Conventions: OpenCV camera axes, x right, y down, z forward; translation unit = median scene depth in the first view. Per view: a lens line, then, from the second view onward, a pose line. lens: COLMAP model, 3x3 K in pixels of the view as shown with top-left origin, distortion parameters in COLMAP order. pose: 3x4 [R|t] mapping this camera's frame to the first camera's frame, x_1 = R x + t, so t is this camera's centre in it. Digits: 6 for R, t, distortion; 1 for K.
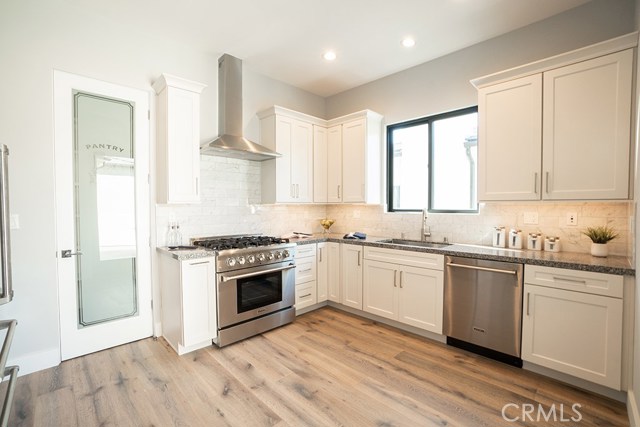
lens RADIAL K [[285.0, 0, 323.5], [0, 285.0, 211.3], [0, 0, 1]] dist [-0.003002, 0.000127]
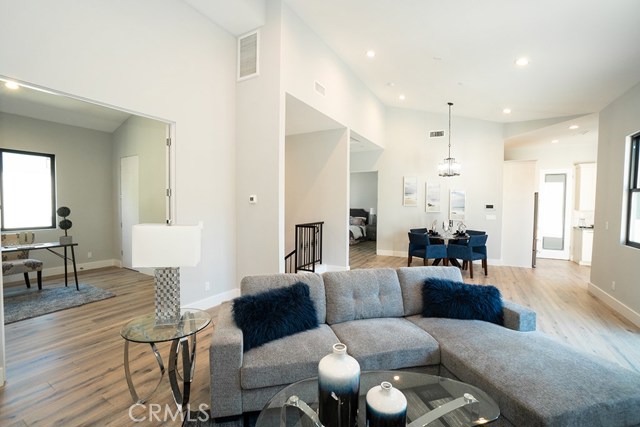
lens RADIAL K [[285.0, 0, 318.8], [0, 285.0, 212.8], [0, 0, 1]] dist [-0.003002, 0.000127]
pose [[0.277353, 0.041720, -0.959862, 1.040394], [-0.029096, 0.998963, 0.035012, -0.019187], [0.960328, 0.018217, 0.278279, -1.619763]]
